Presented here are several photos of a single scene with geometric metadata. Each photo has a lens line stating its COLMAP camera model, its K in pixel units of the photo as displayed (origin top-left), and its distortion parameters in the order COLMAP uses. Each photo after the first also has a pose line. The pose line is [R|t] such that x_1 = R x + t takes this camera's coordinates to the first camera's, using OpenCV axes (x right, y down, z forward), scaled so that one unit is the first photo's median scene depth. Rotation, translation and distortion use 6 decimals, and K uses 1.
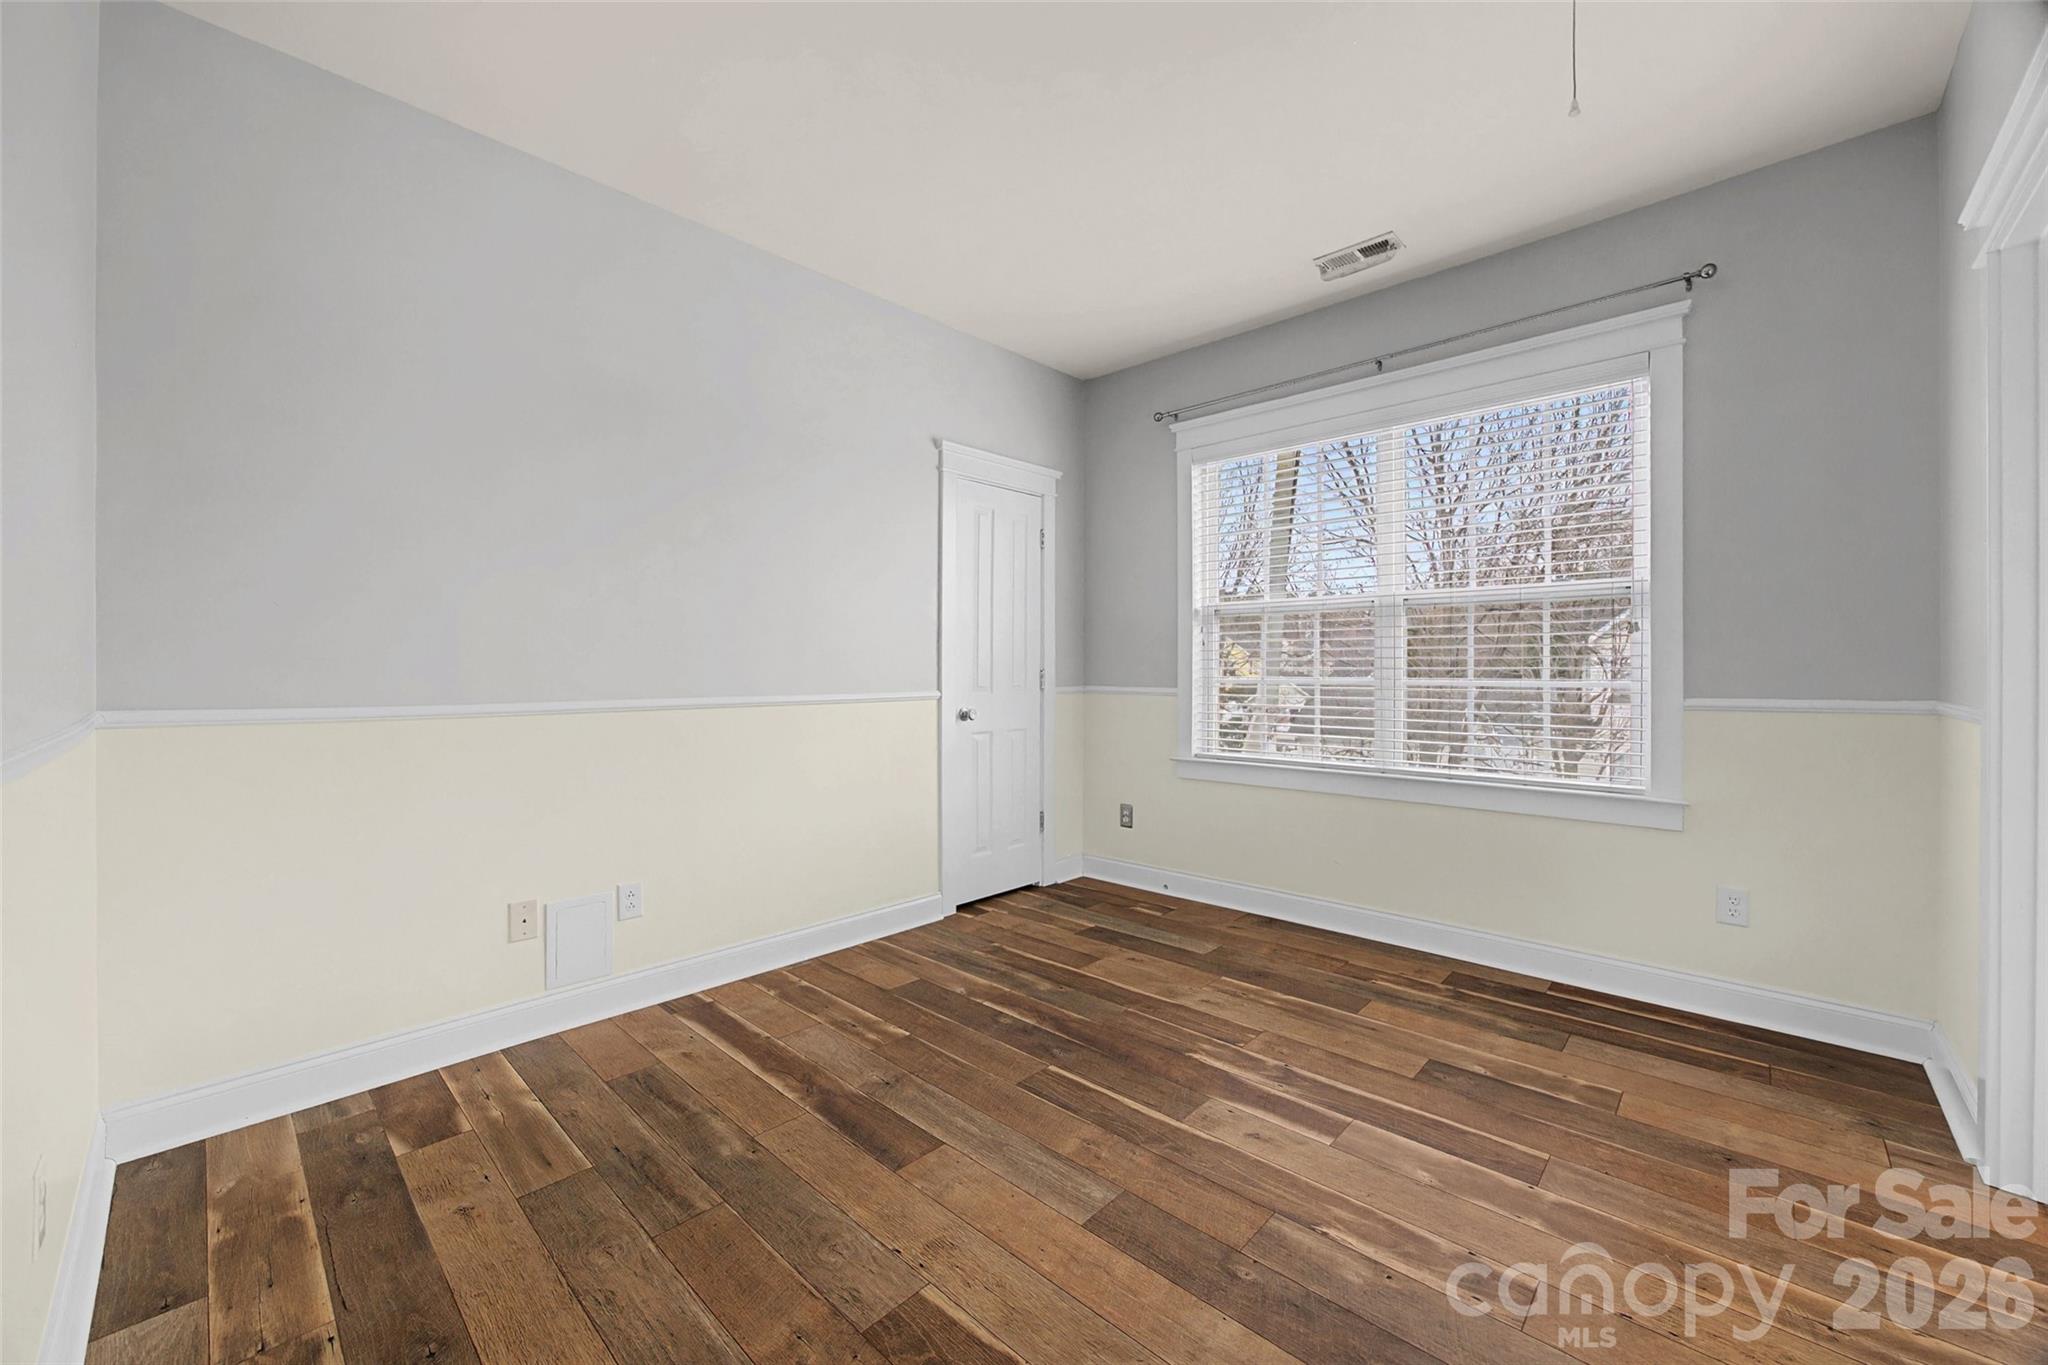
lens RADIAL K [[781.5, 0, 1024.0], [0, 781.5, 682.5], [0, 0, 1]] dist [-0.020306, 0.000049]
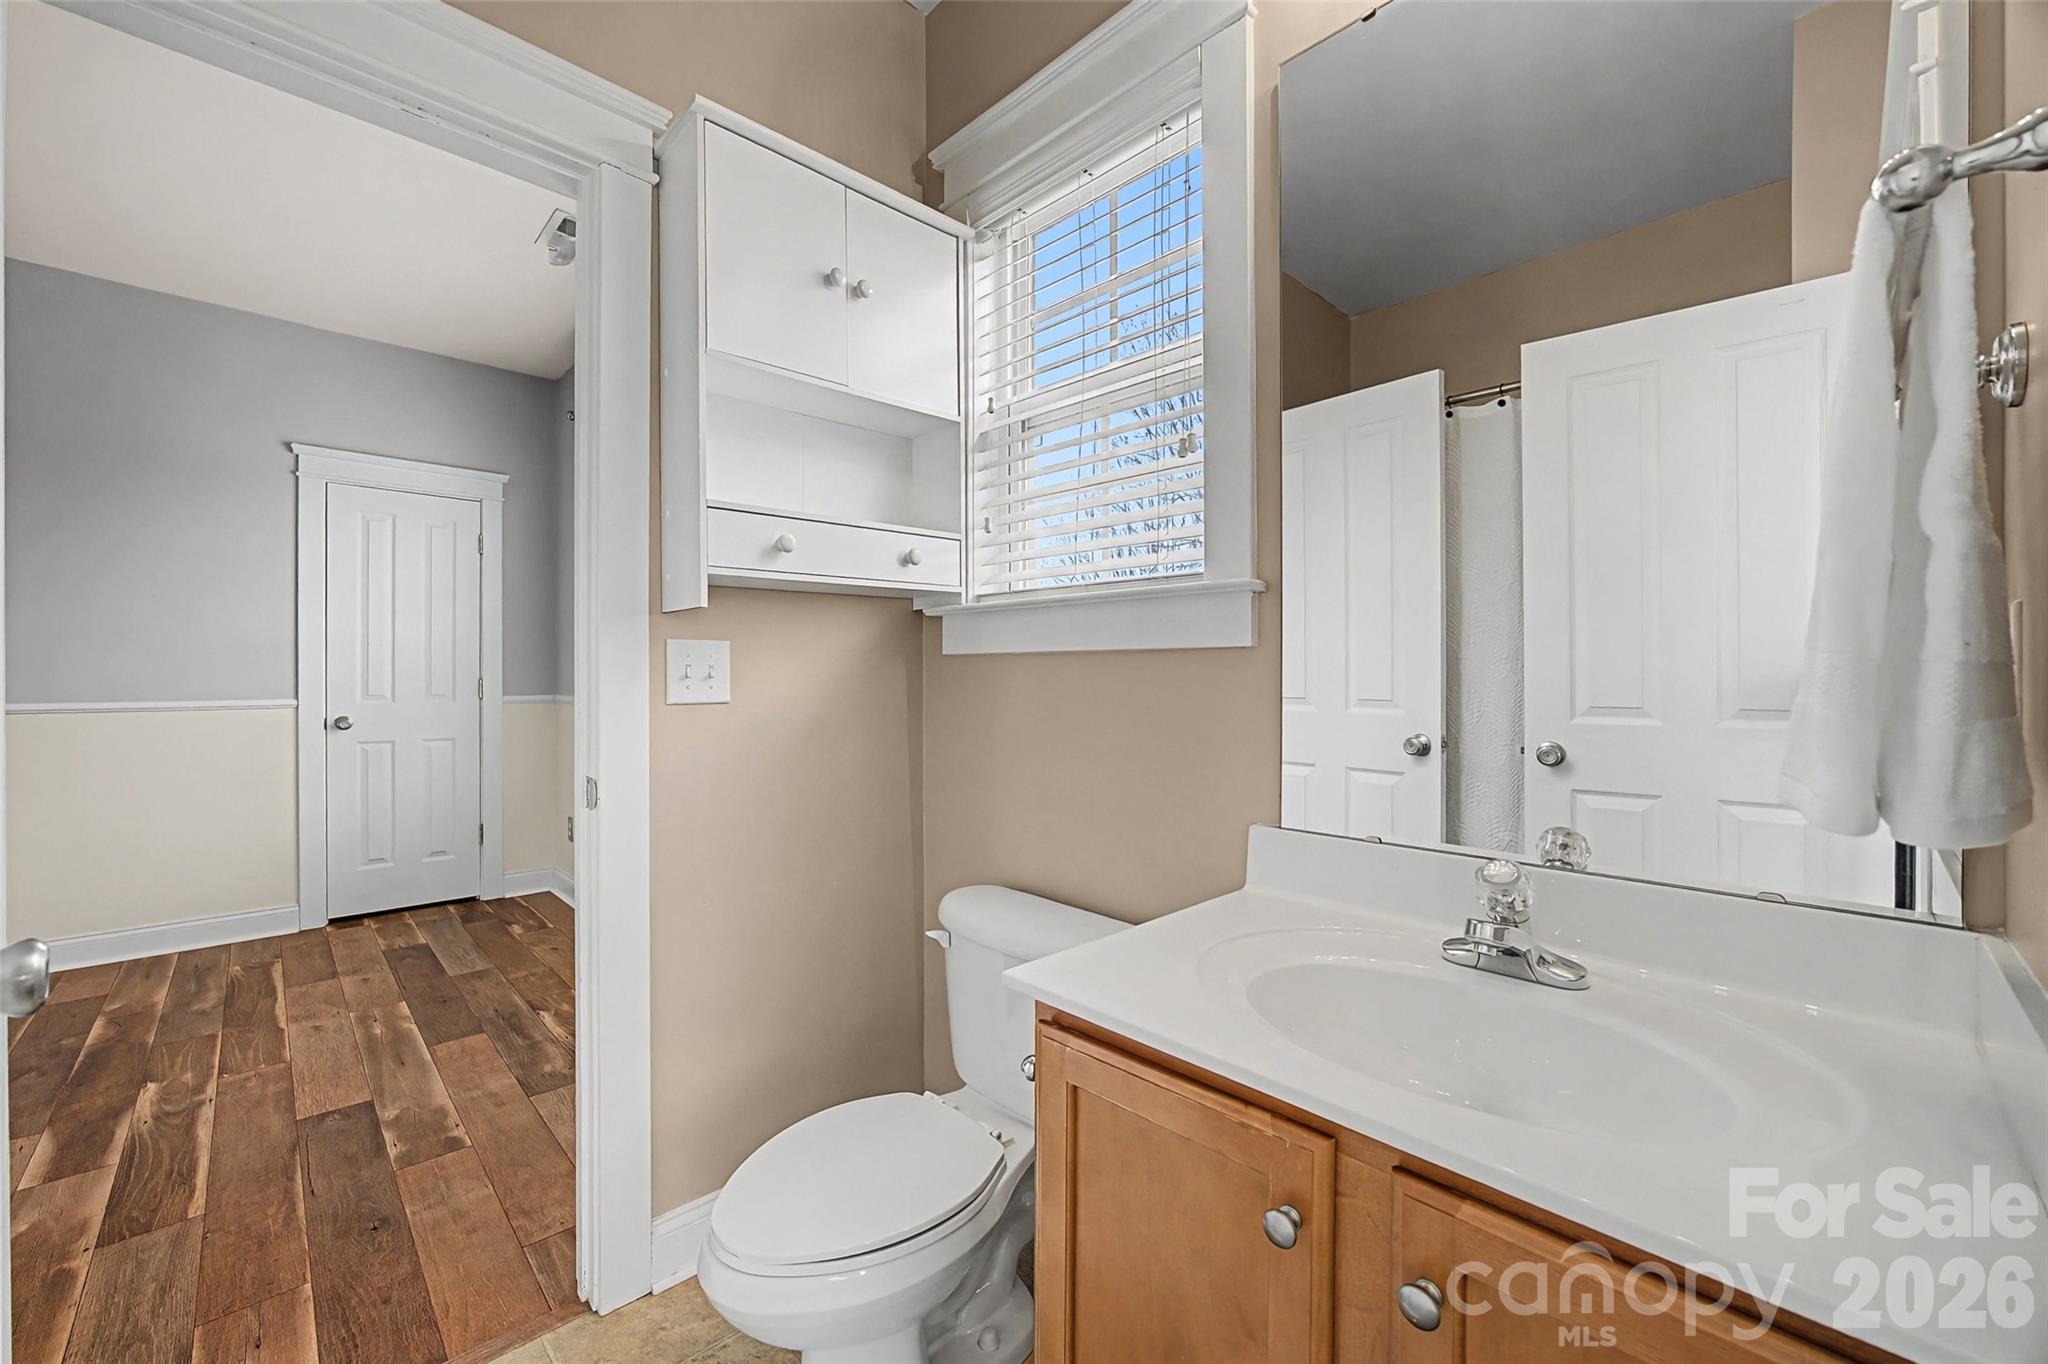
lens RADIAL K [[798.6, 0, 1026.8], [0, 798.6, 678.3], [0, 0, 1]] dist [0.000267, 0.000235]
pose [[0.998370, 0.003985, -0.056941, 1.014260], [-0.004416, 0.999963, -0.007447, -0.013531], [0.056909, 0.007687, 0.998350, 0.057177]]
